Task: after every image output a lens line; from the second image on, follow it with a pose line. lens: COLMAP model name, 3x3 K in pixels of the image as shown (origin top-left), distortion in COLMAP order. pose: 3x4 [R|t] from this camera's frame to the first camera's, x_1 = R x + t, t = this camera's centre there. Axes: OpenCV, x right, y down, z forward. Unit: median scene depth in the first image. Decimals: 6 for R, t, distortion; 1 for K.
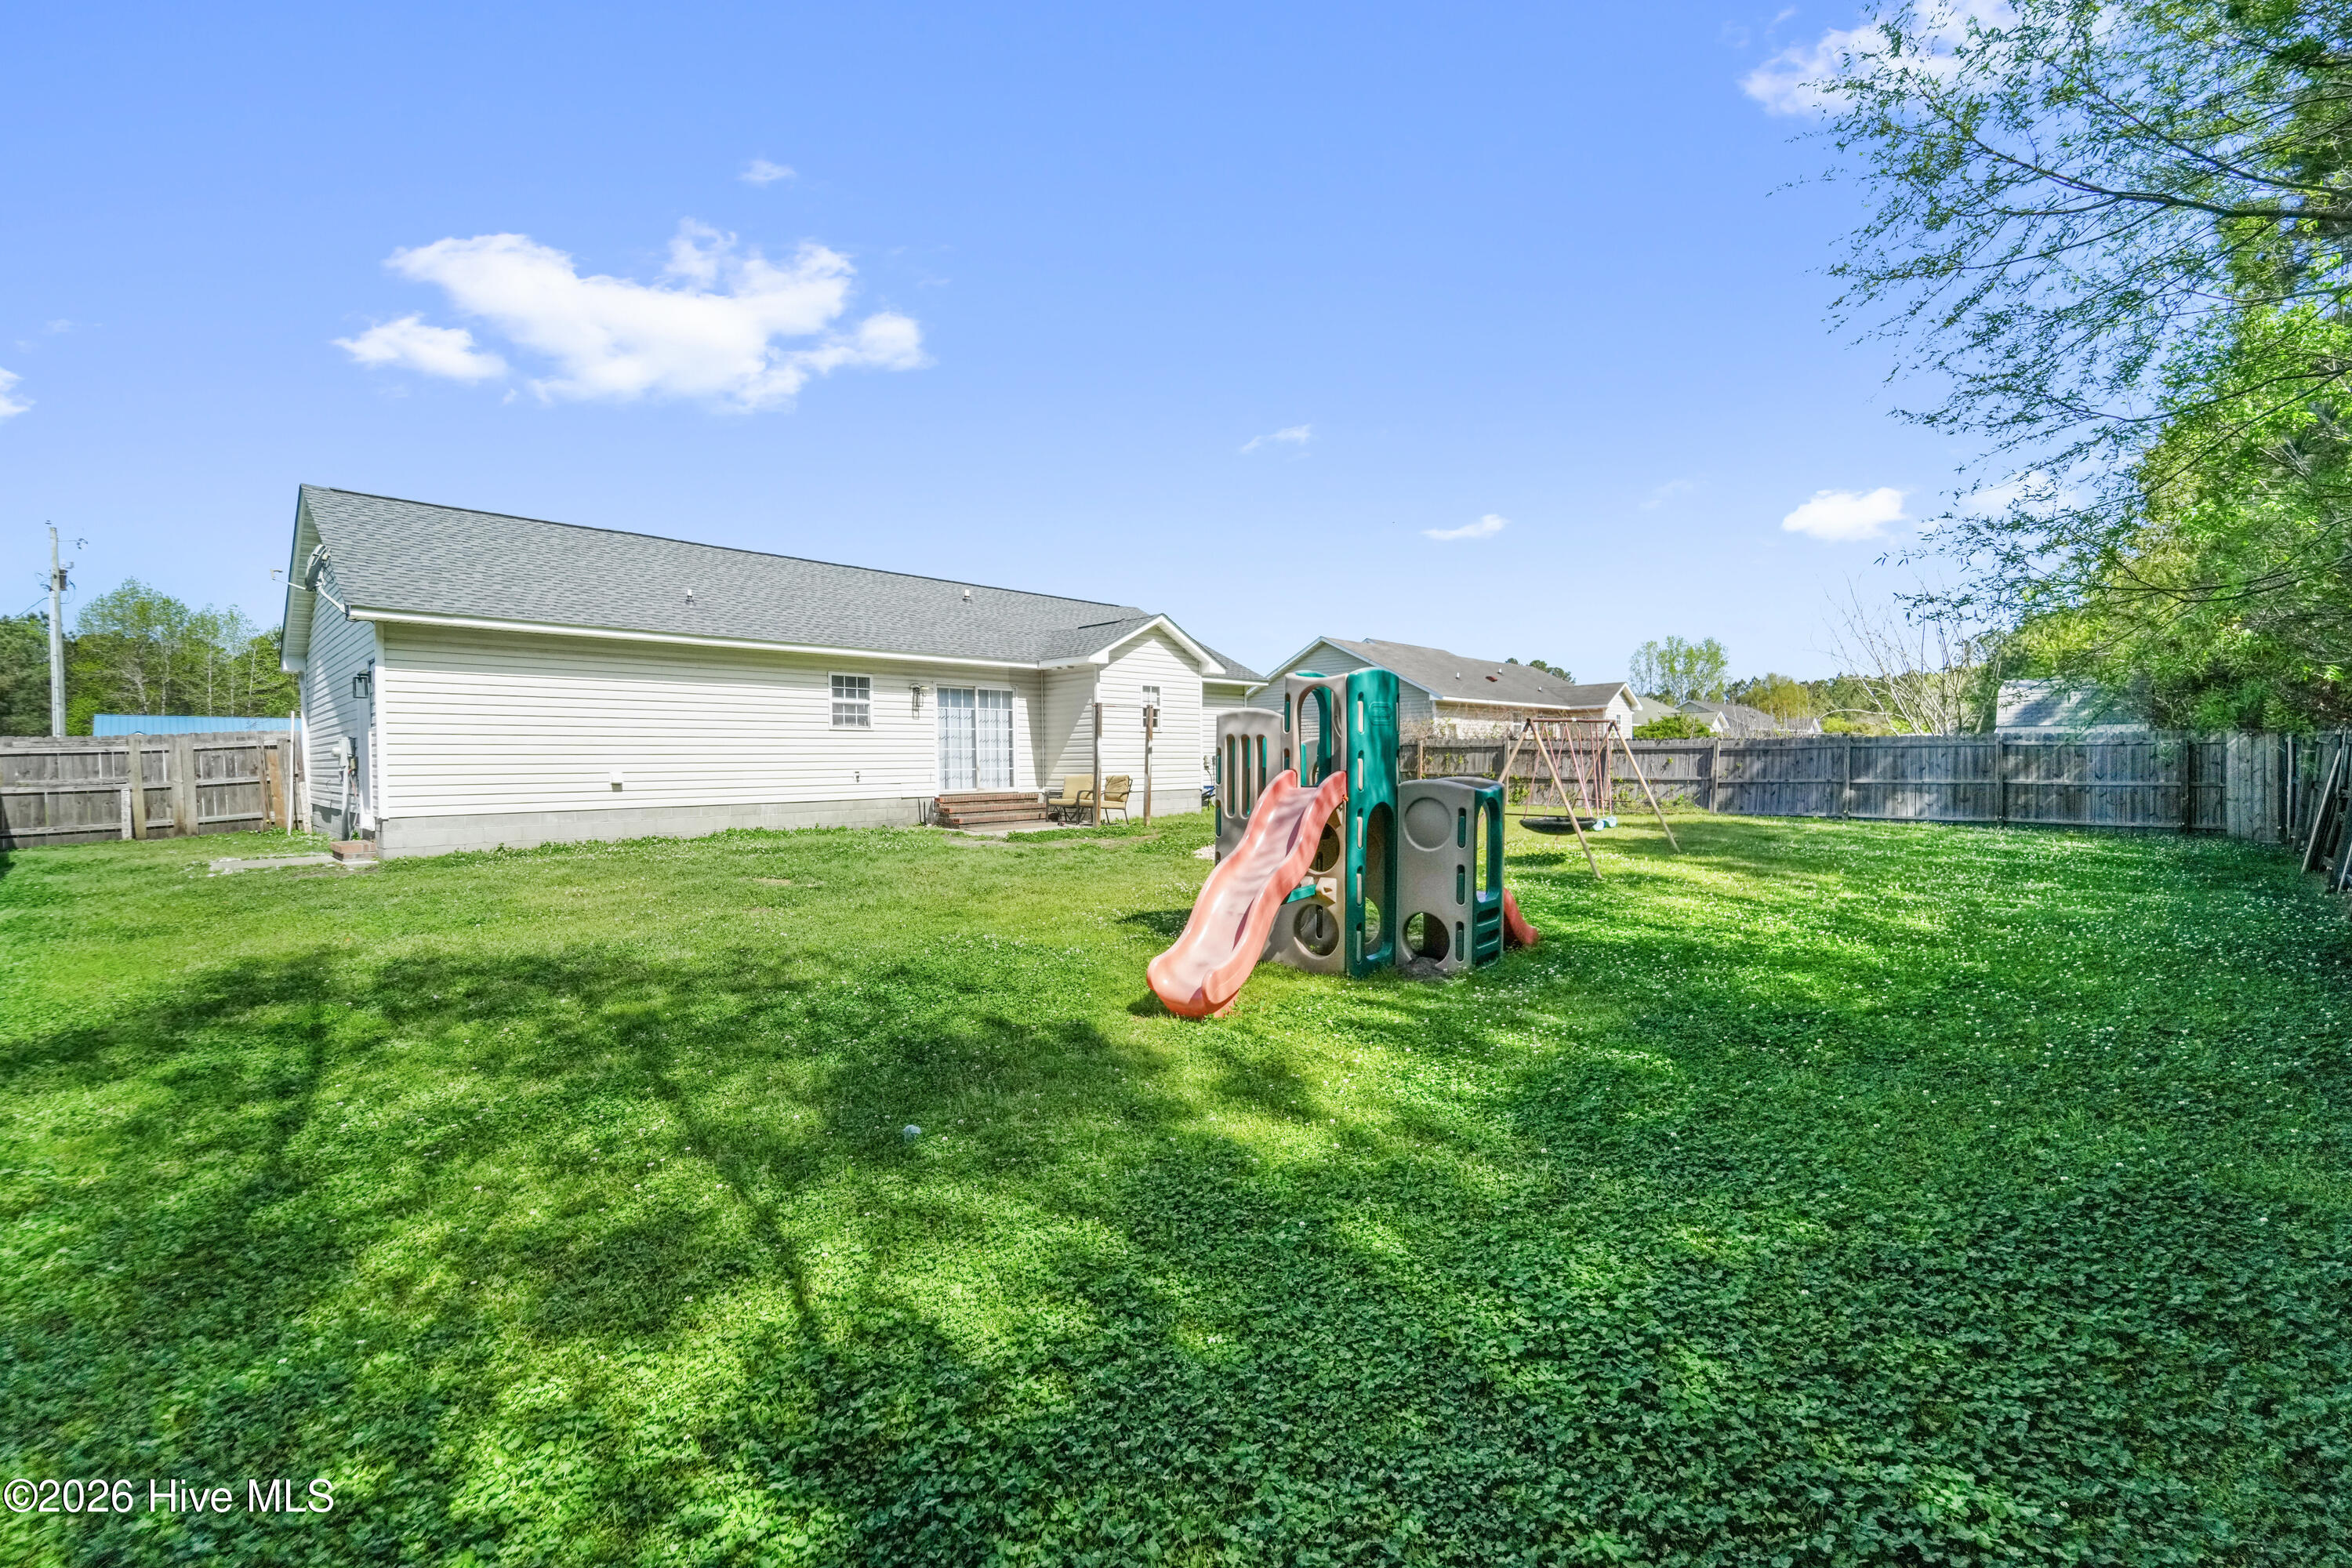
lens RADIAL K [[959.5, 0, 1176.0], [0, 959.5, 784.0], [0, 0, 1]] dist [-0.000867, -0.000218]
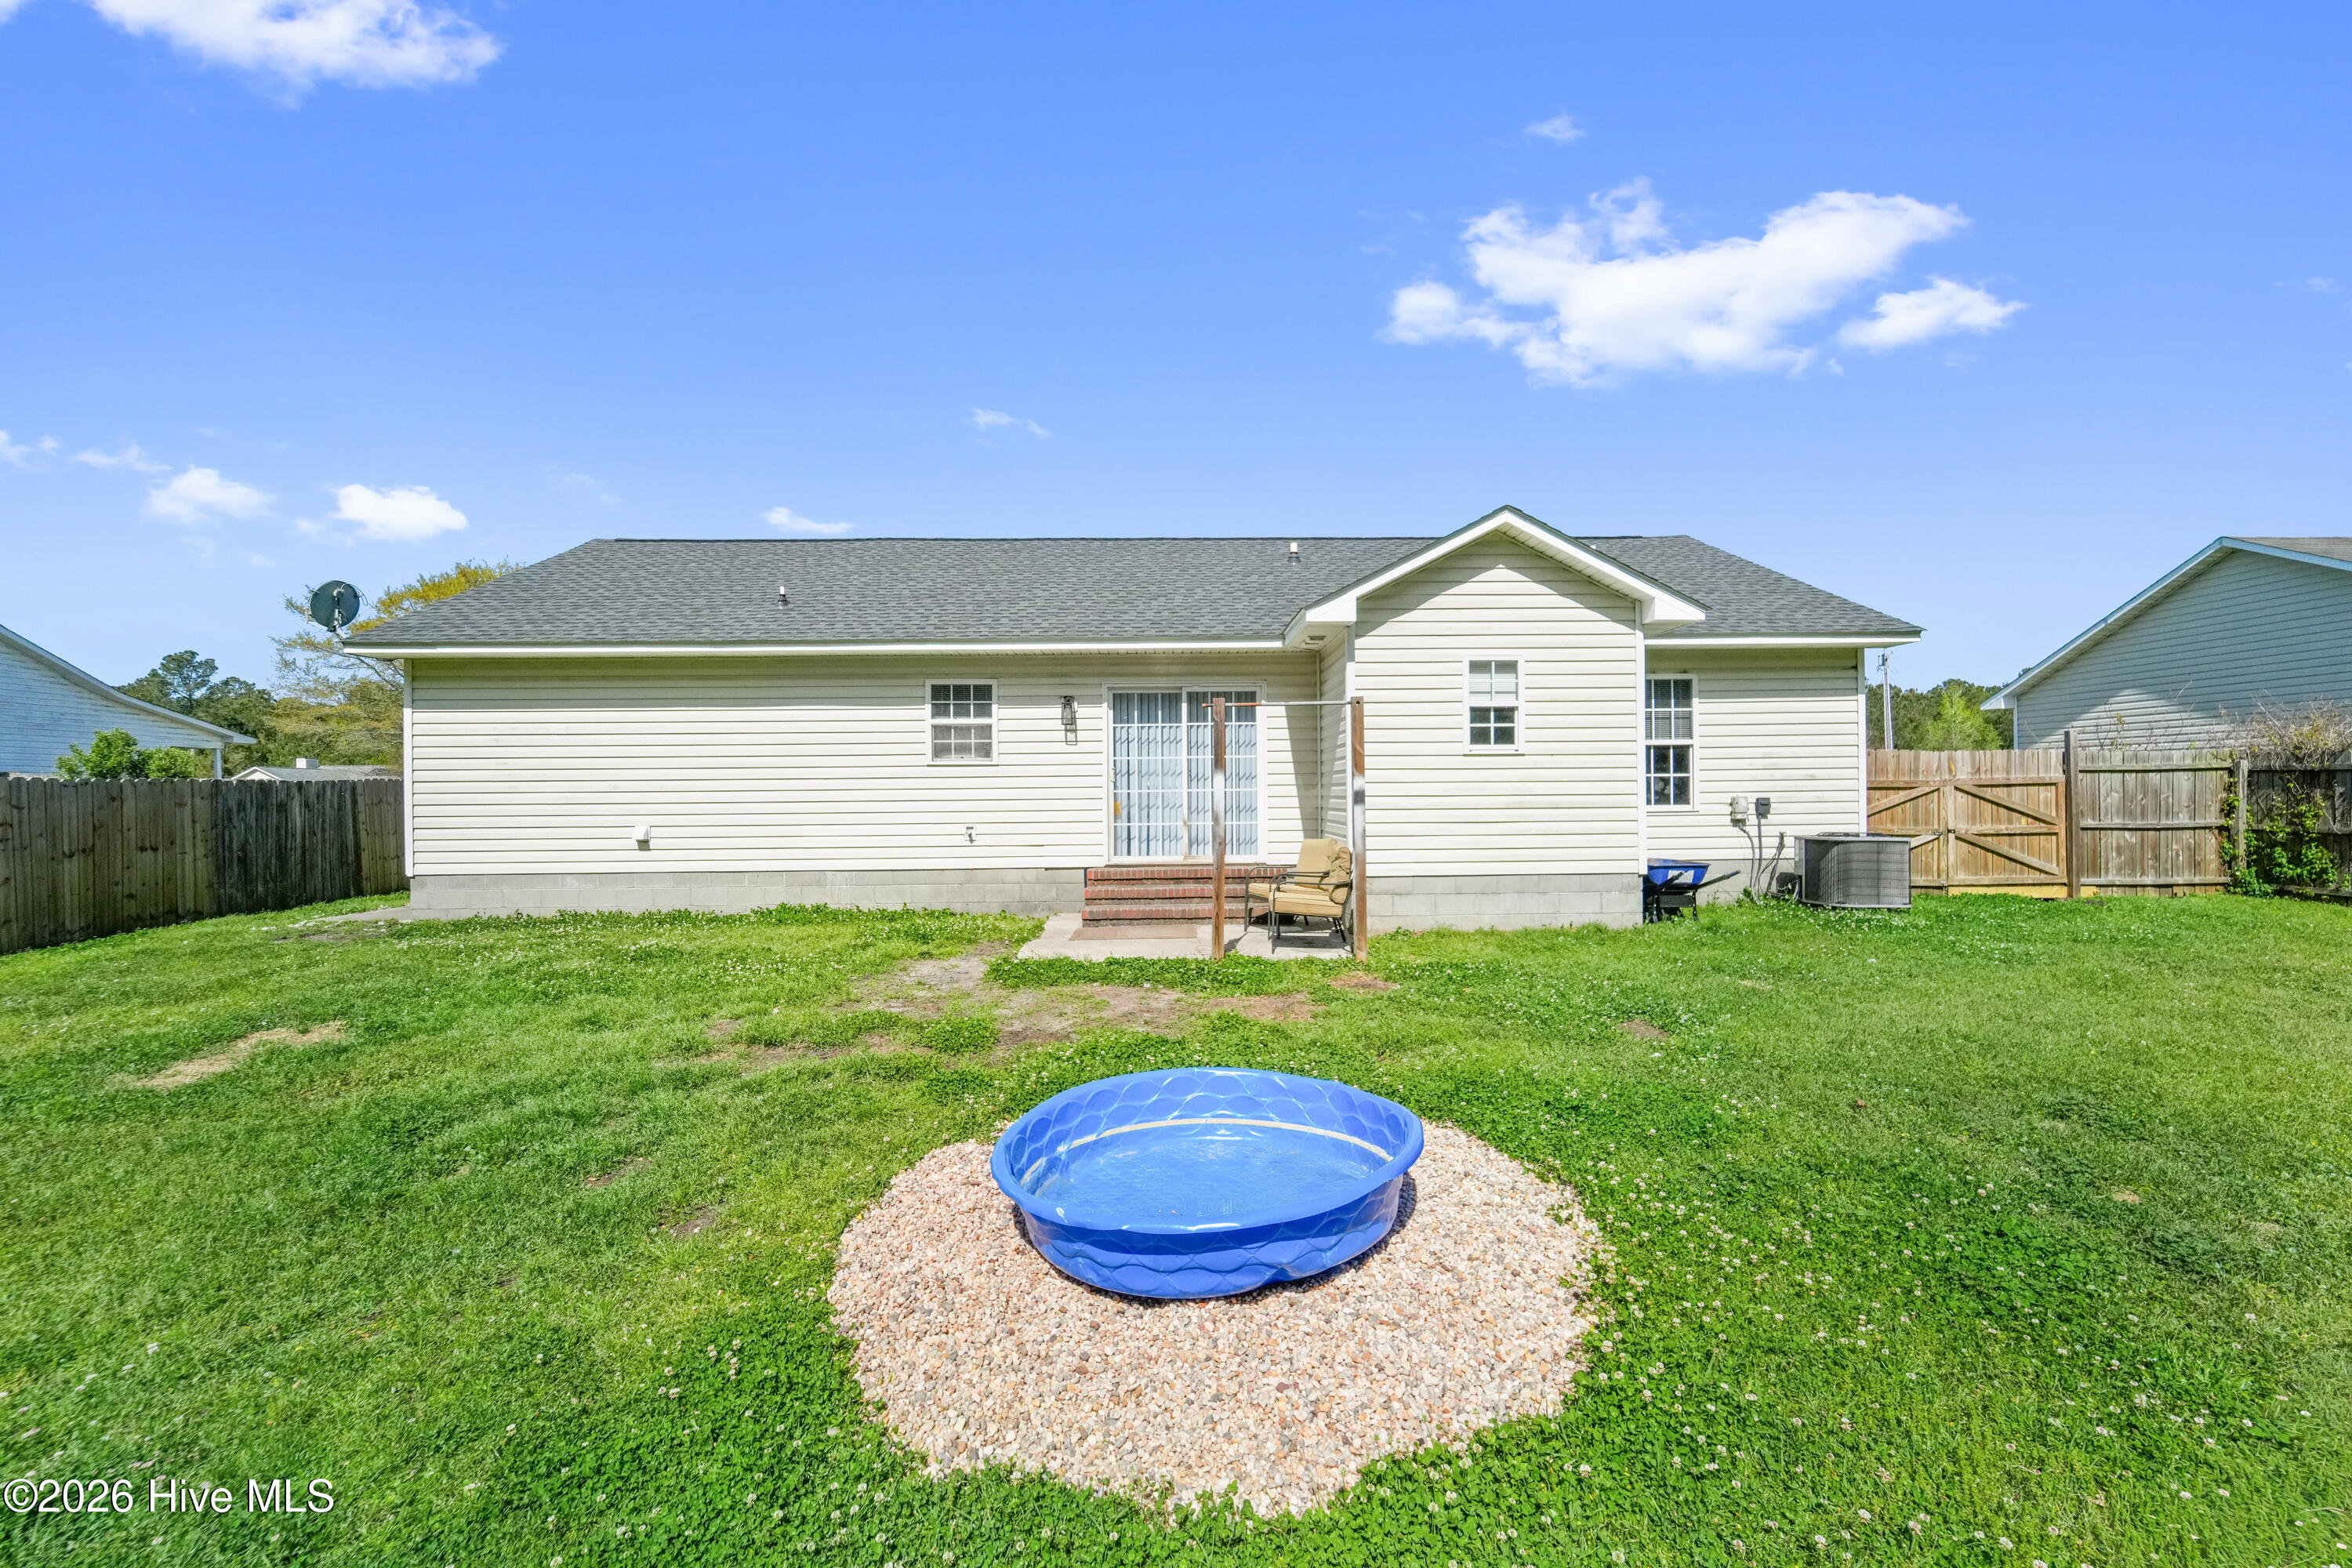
lens RADIAL K [[959.5, 0, 1176.0], [0, 959.5, 784.0], [0, 0, 1]] dist [-0.000867, -0.000218]
pose [[0.708180, -0.008040, -0.705986, 0.227174], [-0.016958, 0.999453, -0.028394, -0.025452], [0.705828, 0.032080, 0.707656, 0.606681]]
